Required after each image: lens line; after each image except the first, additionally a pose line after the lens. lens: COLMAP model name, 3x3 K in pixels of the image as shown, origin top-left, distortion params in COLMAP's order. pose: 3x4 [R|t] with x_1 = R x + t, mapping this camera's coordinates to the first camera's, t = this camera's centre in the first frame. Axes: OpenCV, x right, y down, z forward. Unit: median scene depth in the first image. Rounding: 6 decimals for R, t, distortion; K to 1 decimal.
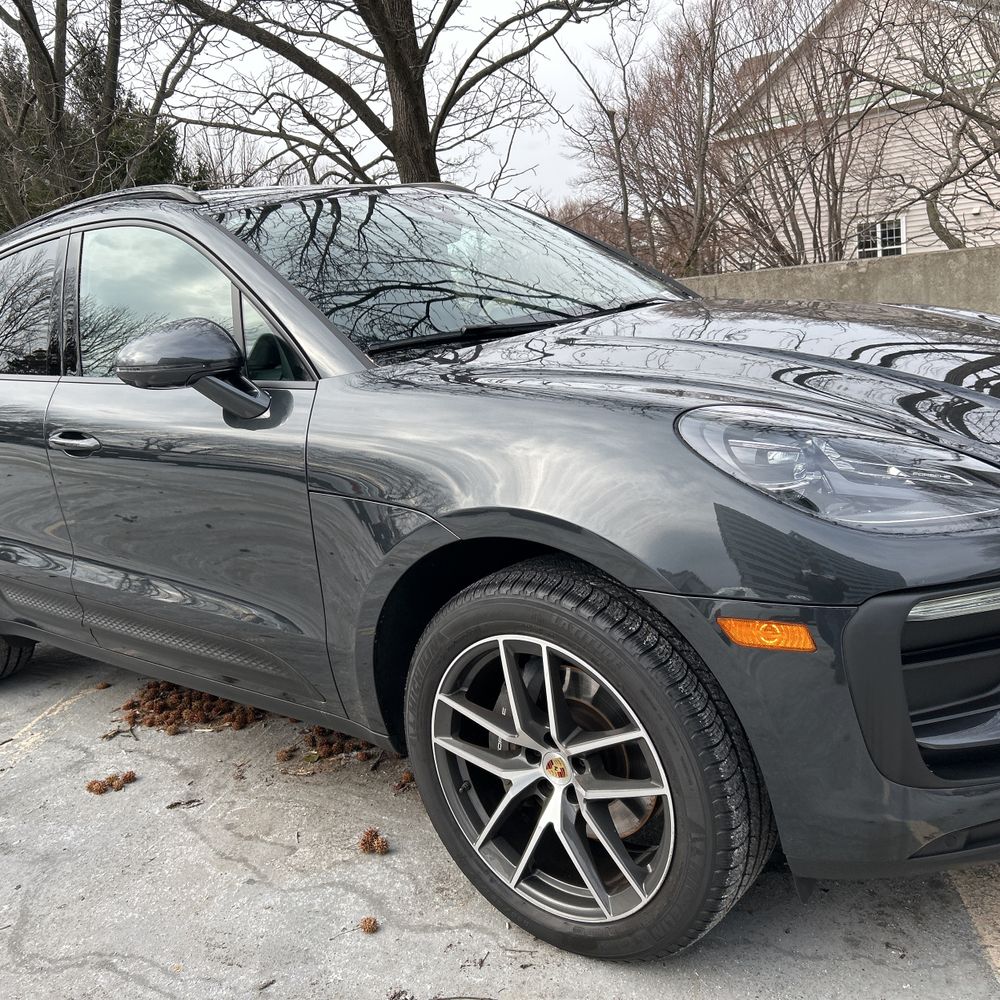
lens RADIAL K [[1002.0, 0, 507.6], [0, 1002.0, 491.7], [0, 0, 1]] dist [0.015560, 0.020807]
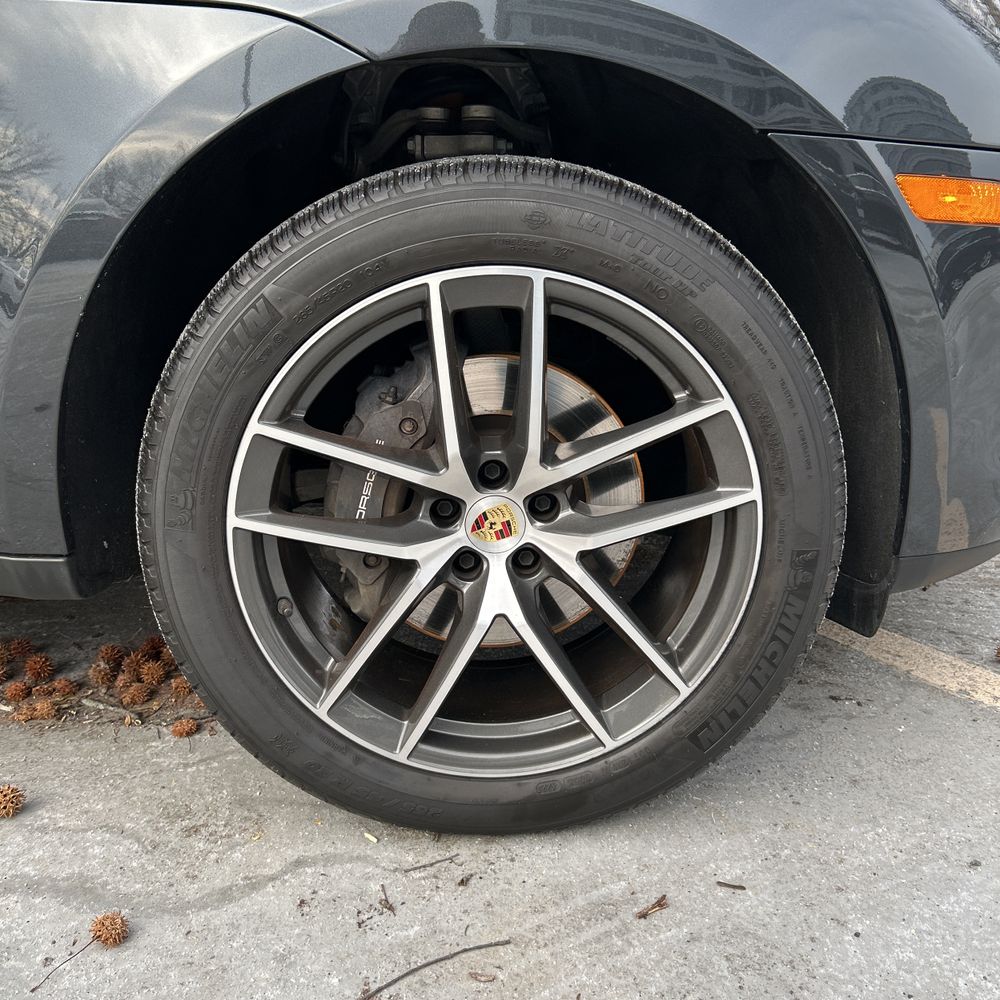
lens RADIAL K [[1002.0, 0, 507.6], [0, 1002.0, 491.7], [0, 0, 1]] dist [0.015560, 0.020807]
pose [[0.740490, -0.063960, 0.669017, -0.266829], [0.049984, 0.997945, 0.040081, 0.187973], [-0.670206, 0.003761, 0.742165, 0.455666]]
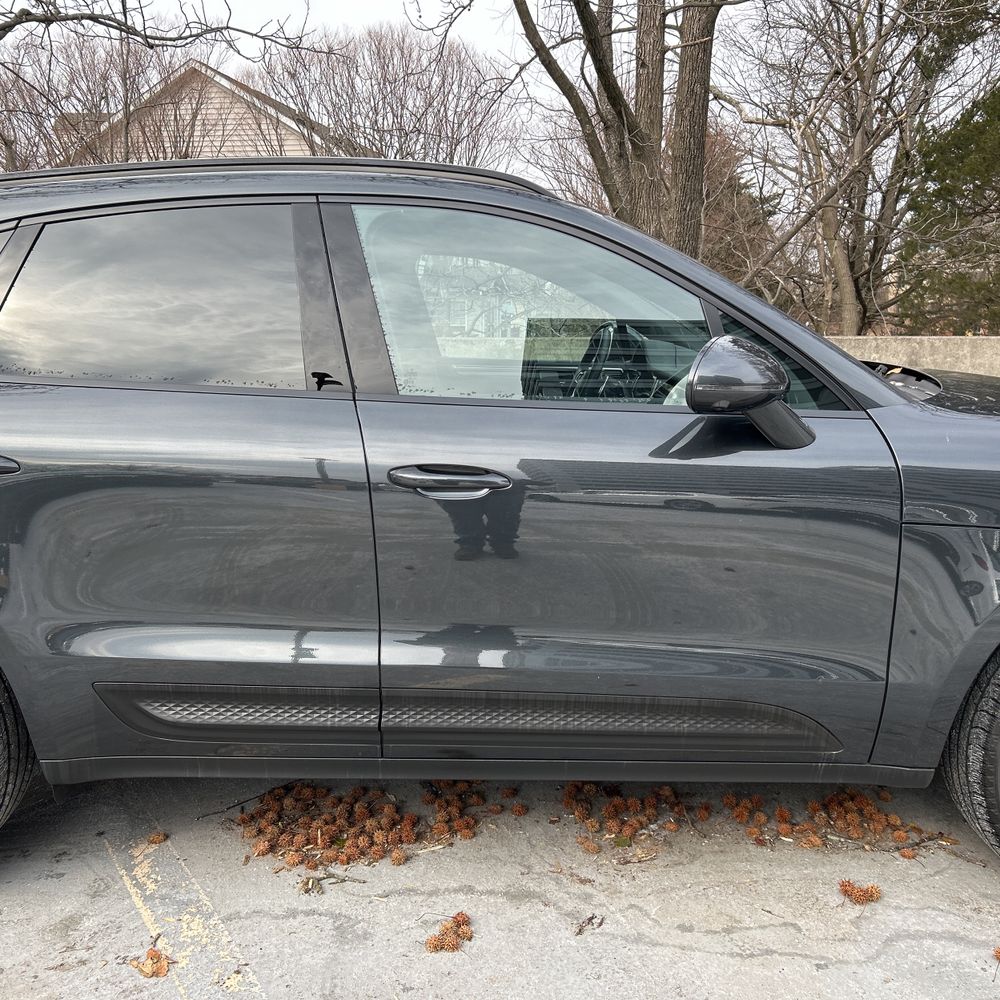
lens RADIAL K [[1002.0, 0, 507.6], [0, 1002.0, 491.7], [0, 0, 1]] dist [0.015560, 0.020807]
pose [[0.761326, 0.003185, 0.648361, -1.018307], [0.045298, 0.997283, -0.058089, 0.007256], [-0.646785, 0.073594, 0.759114, 0.455379]]
